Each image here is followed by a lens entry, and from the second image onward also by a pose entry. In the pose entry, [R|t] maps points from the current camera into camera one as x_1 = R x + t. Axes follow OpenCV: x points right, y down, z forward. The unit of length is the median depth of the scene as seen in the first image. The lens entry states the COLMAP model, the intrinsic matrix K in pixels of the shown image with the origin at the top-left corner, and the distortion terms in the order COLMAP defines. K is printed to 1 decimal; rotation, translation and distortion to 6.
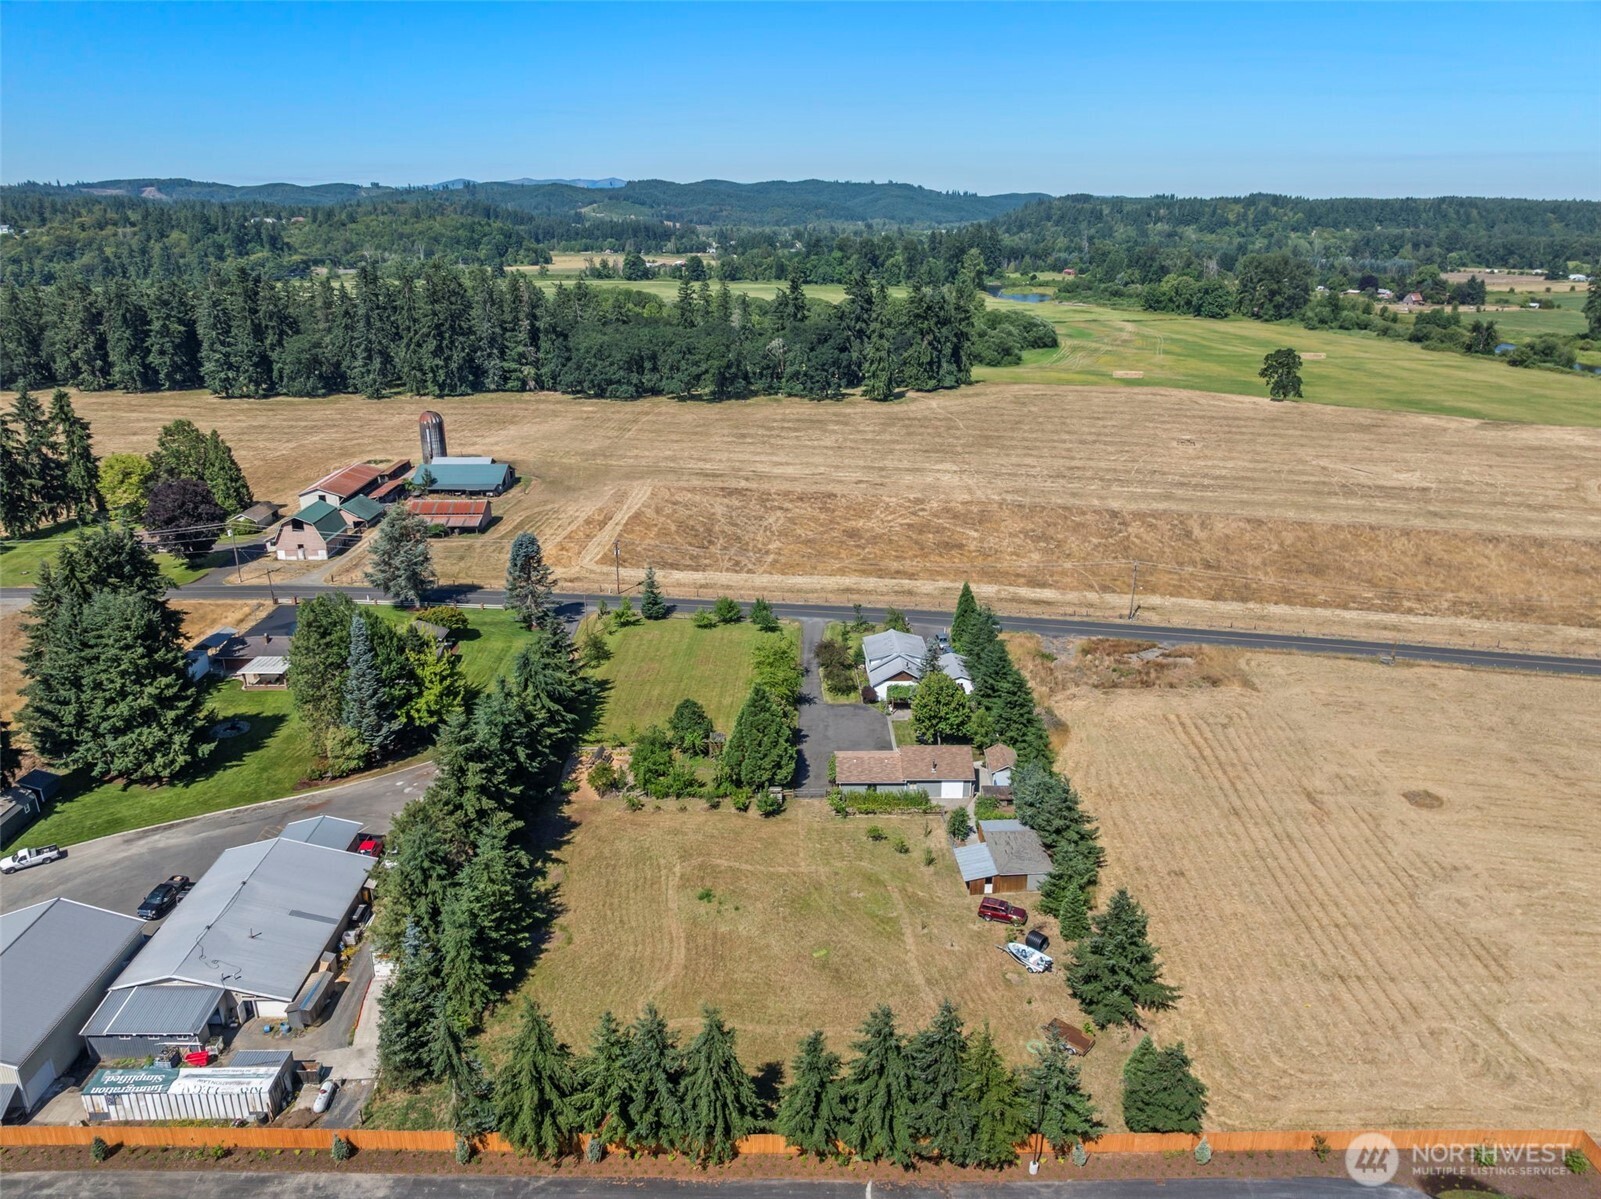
lens RADIAL K [[1132.4, 0, 800.5], [0, 1132.4, 599.5], [0, 0, 1]] dist [-0.040161, 0.002491]
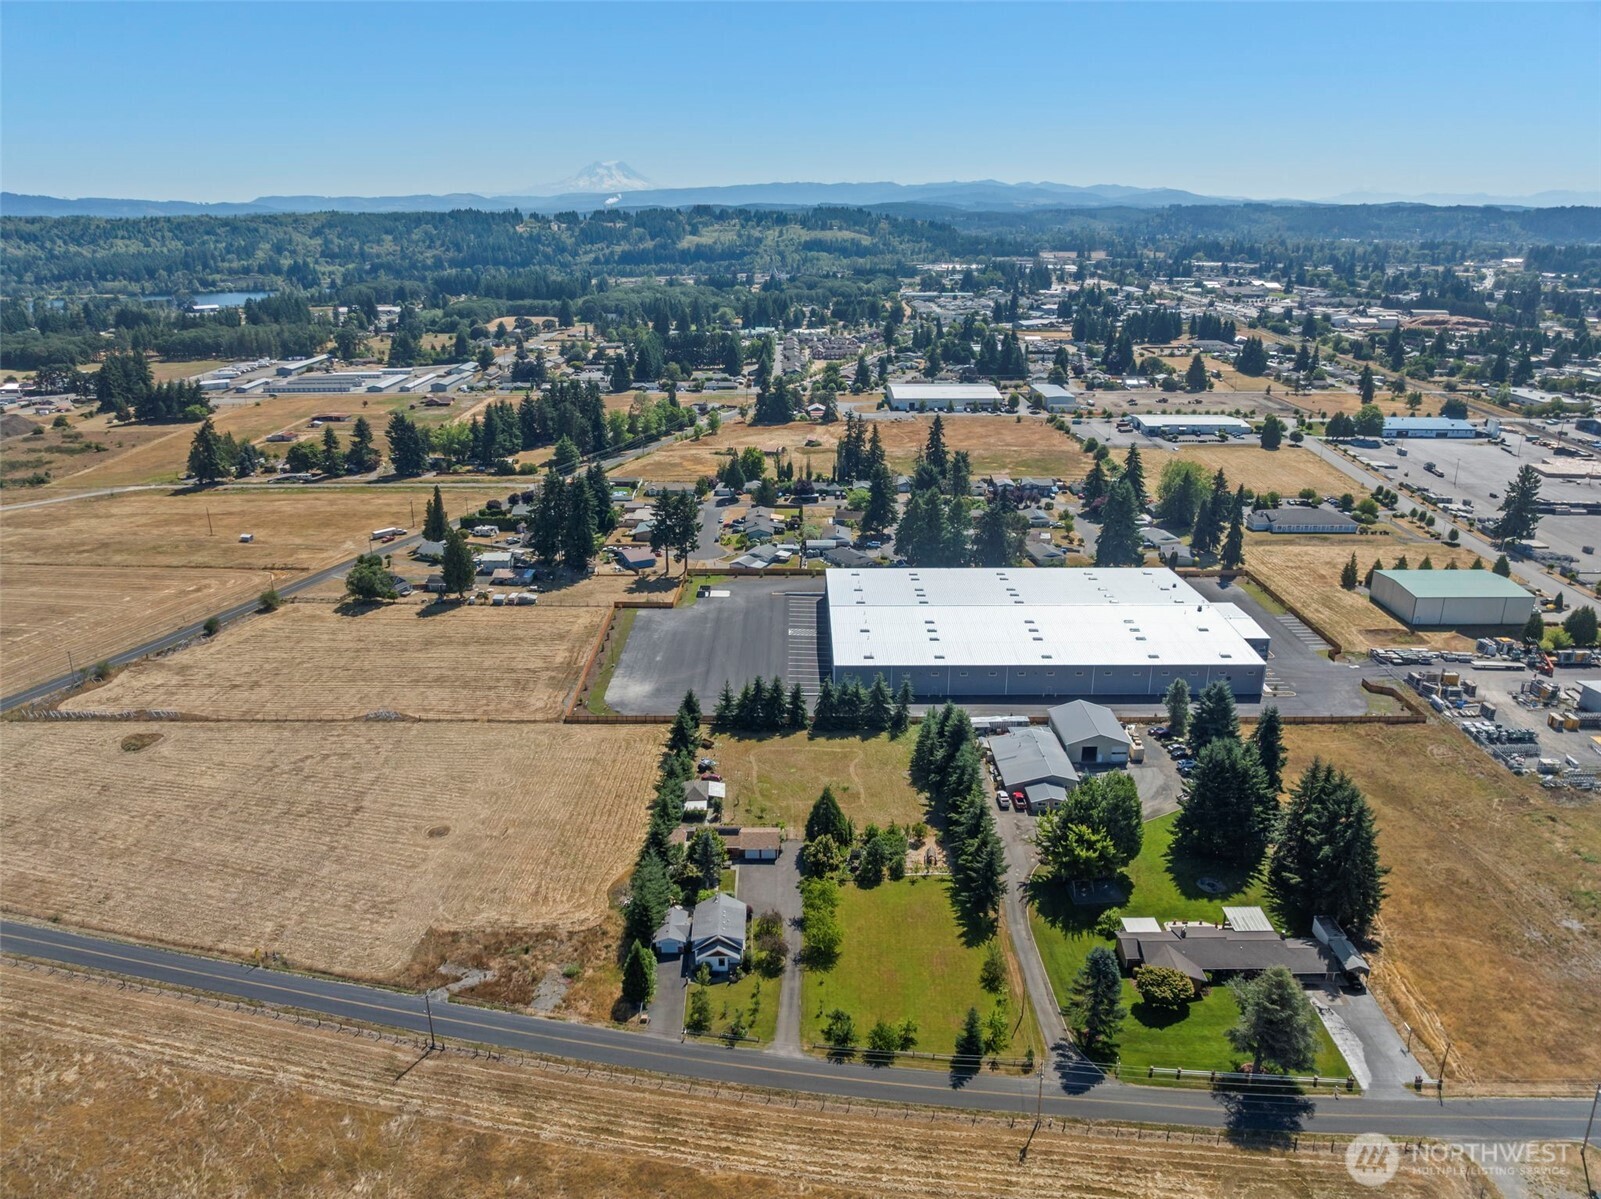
lens RADIAL K [[1132.4, 0, 800.5], [0, 1132.4, 599.5], [0, 0, 1]] dist [-0.040161, 0.002491]
pose [[-1.000000, -0.000565, 0.000355, 0.001085], [-0.000222, 0.783600, 0.621266, -1.070071], [-0.000629, 0.621266, -0.783600, 1.942983]]
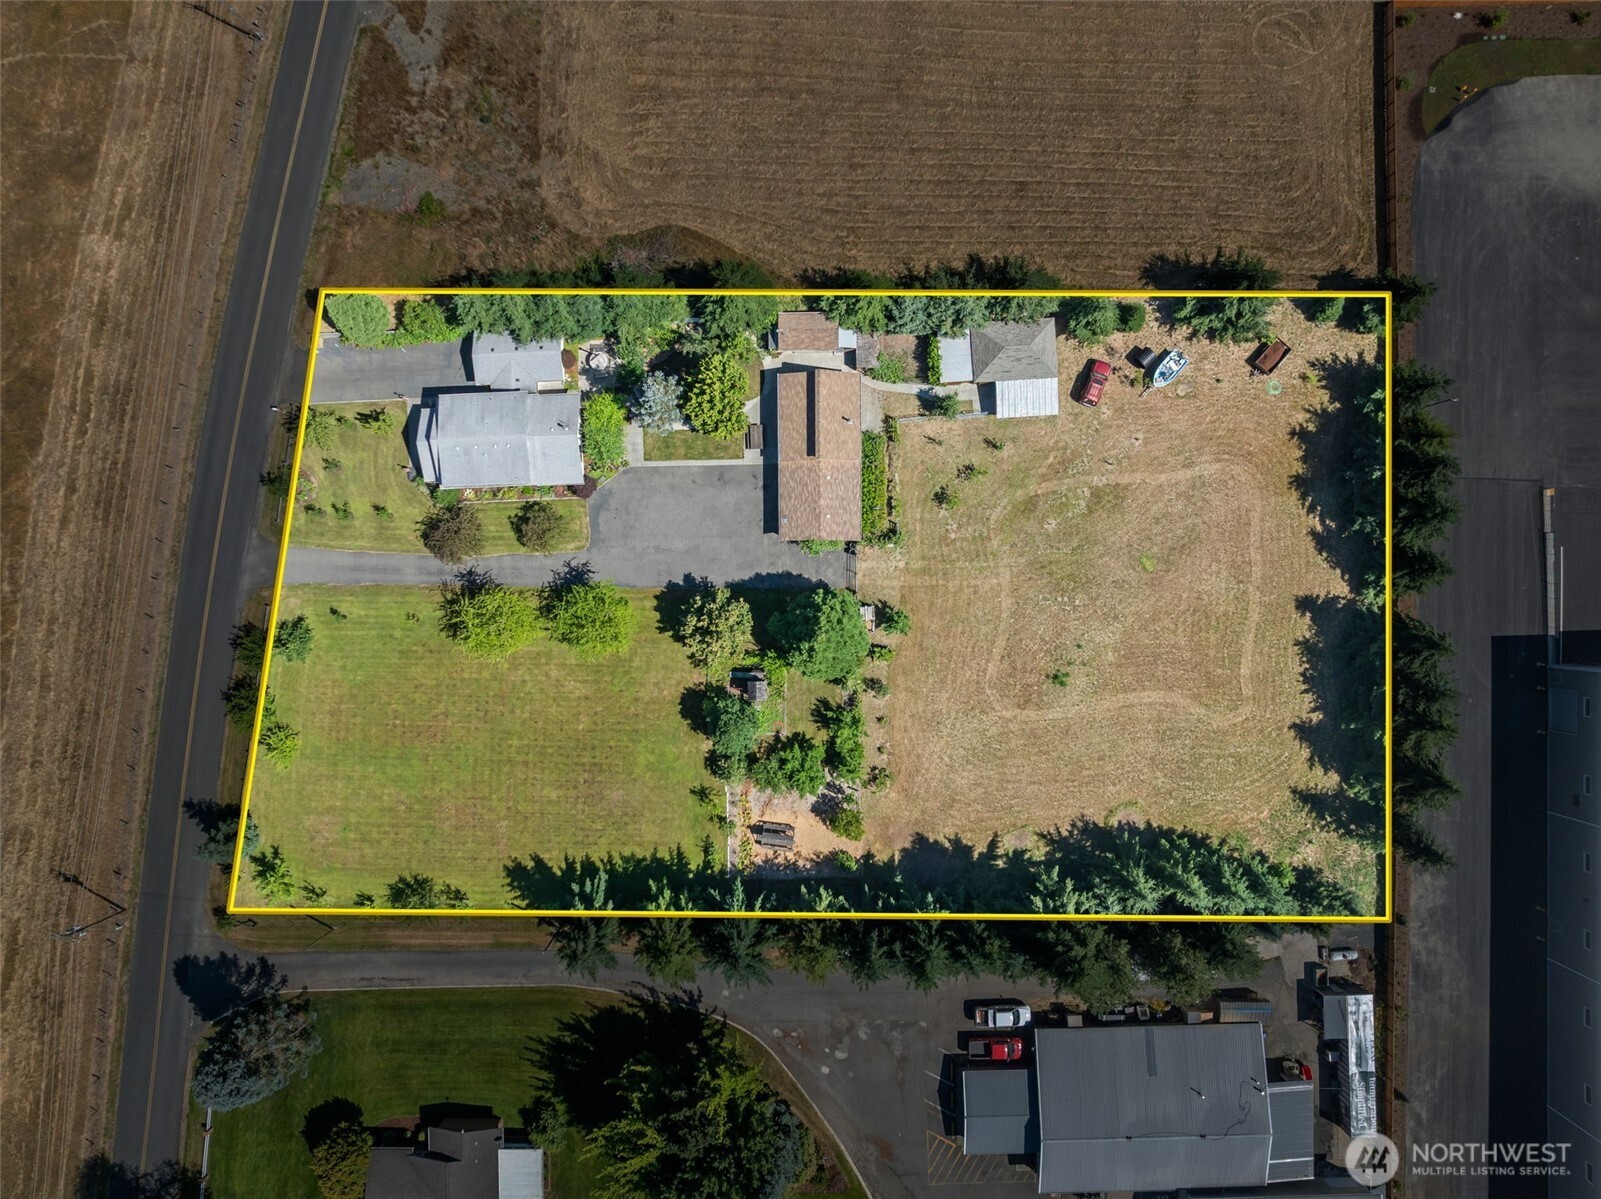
lens RADIAL K [[1132.4, 0, 800.5], [0, 1132.4, 599.5], [0, 0, 1]] dist [-0.040161, 0.002491]
pose [[-0.004574, -0.999978, -0.004746, -0.006994], [0.340596, -0.006020, 0.940190, -0.582996], [-0.940199, 0.002684, 0.340616, 0.694010]]
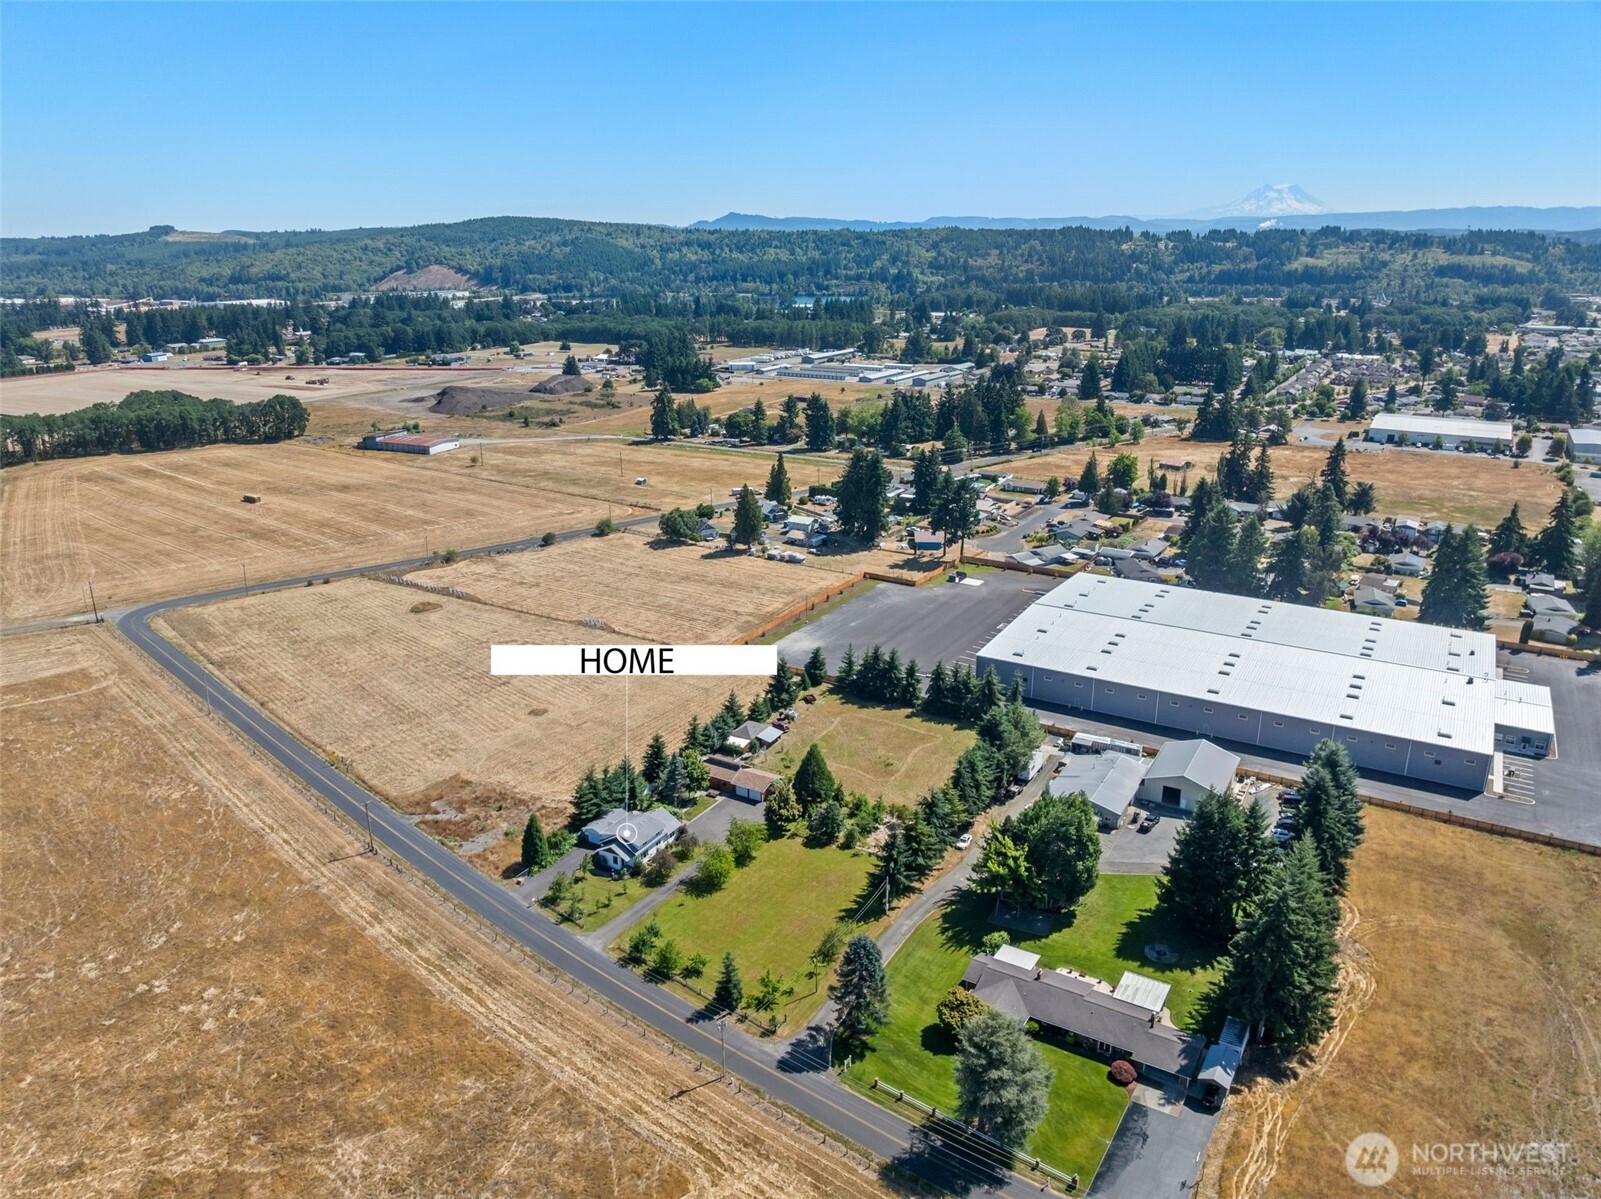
lens RADIAL K [[1132.4, 0, 800.5], [0, 1132.4, 599.5], [0, 0, 1]] dist [-0.040161, 0.002491]
pose [[-0.854998, -0.159483, 0.493501, -0.735196], [0.172522, 0.809897, 0.560627, -0.942814], [-0.489095, 0.564475, -0.664946, 1.821014]]
